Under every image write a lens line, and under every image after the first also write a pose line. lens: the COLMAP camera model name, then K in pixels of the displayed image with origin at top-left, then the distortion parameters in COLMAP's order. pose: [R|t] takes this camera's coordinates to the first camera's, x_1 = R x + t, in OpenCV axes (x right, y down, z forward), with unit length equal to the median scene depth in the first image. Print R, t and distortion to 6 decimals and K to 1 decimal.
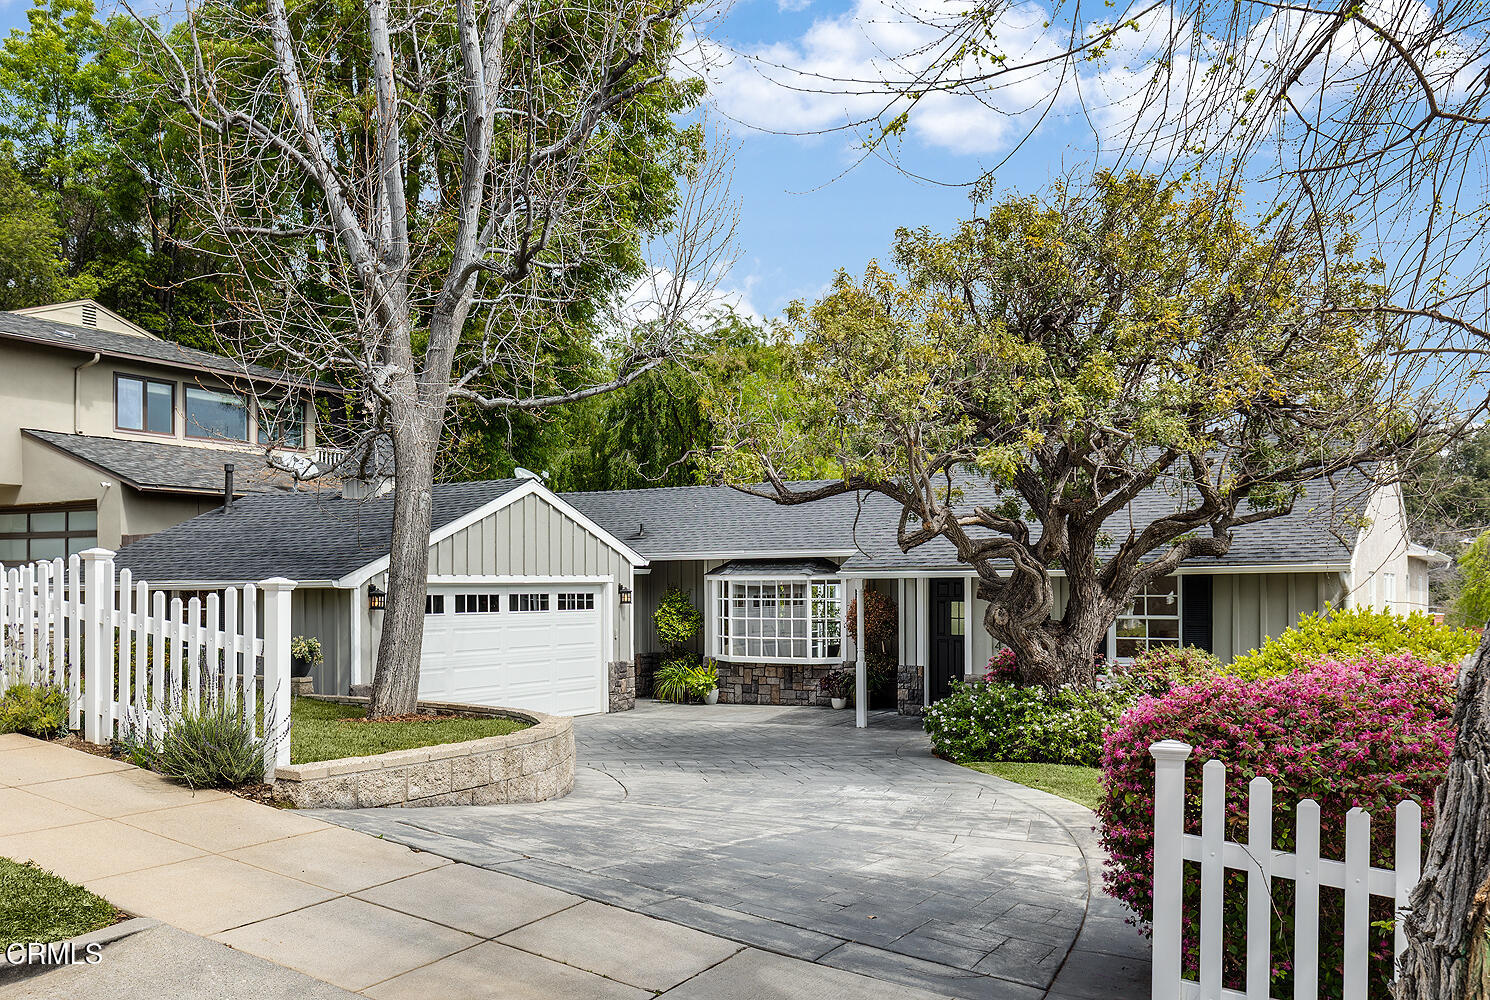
lens RADIAL K [[1234.6, 0, 743.6], [0, 1234.6, 546.2], [0, 0, 1]] dist [0.000392, -0.001426]
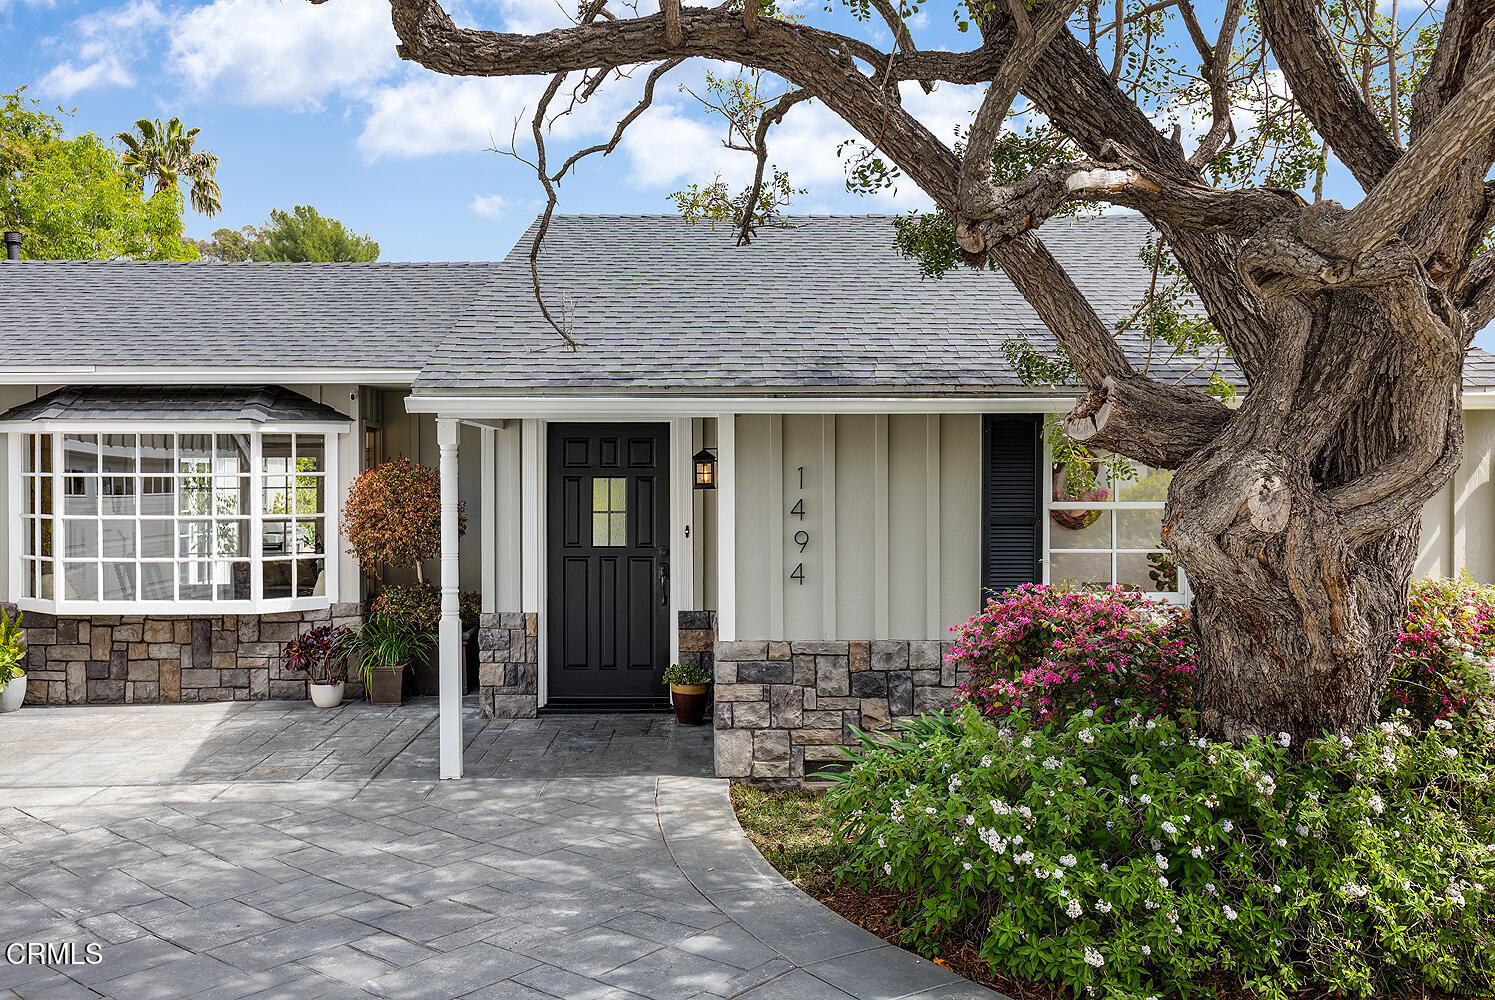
lens RADIAL K [[1224.9, 0, 747.5], [0, 1224.9, 500.0], [0, 0, 1]] dist [0.000466, -0.002043]
pose [[0.856327, -0.002660, 0.516428, -0.026035], [-0.021567, 0.998930, 0.040907, 0.028521], [-0.515984, -0.046167, 0.855353, 0.493296]]
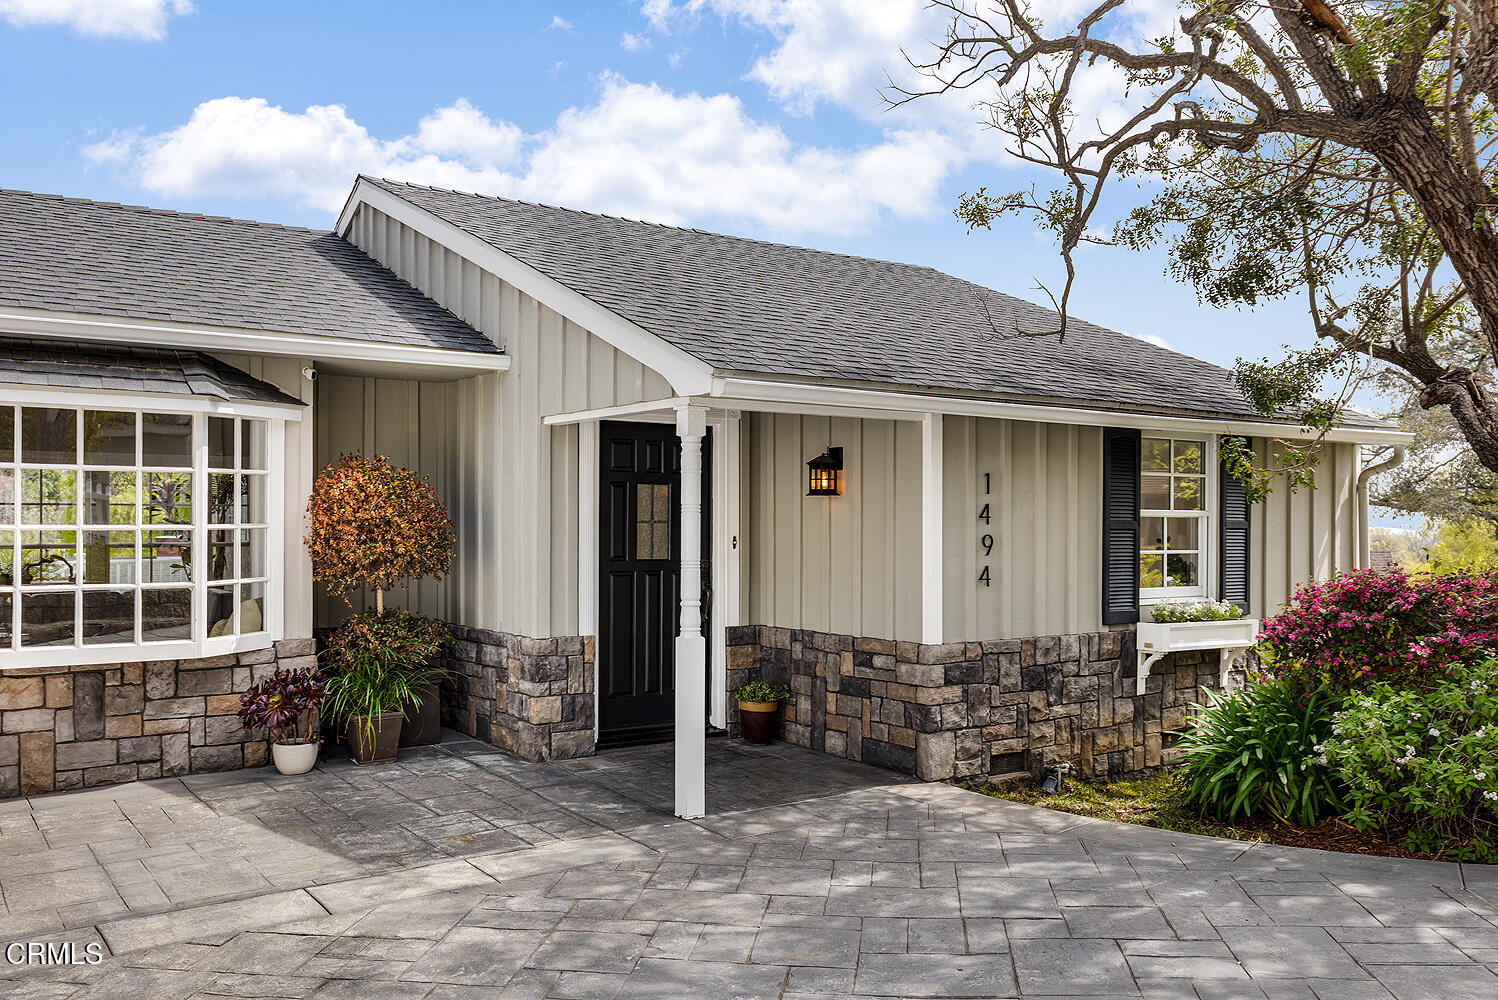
lens RADIAL K [[1241.2, 0, 747.6], [0, 1241.2, 546.5], [0, 0, 1]] dist [0.000392, -0.001426]
pose [[0.417626, -0.007545, 0.908588, -0.192729], [-0.037303, 0.998980, 0.025442, 0.047933], [-0.907853, -0.044518, 0.416919, 0.692858]]
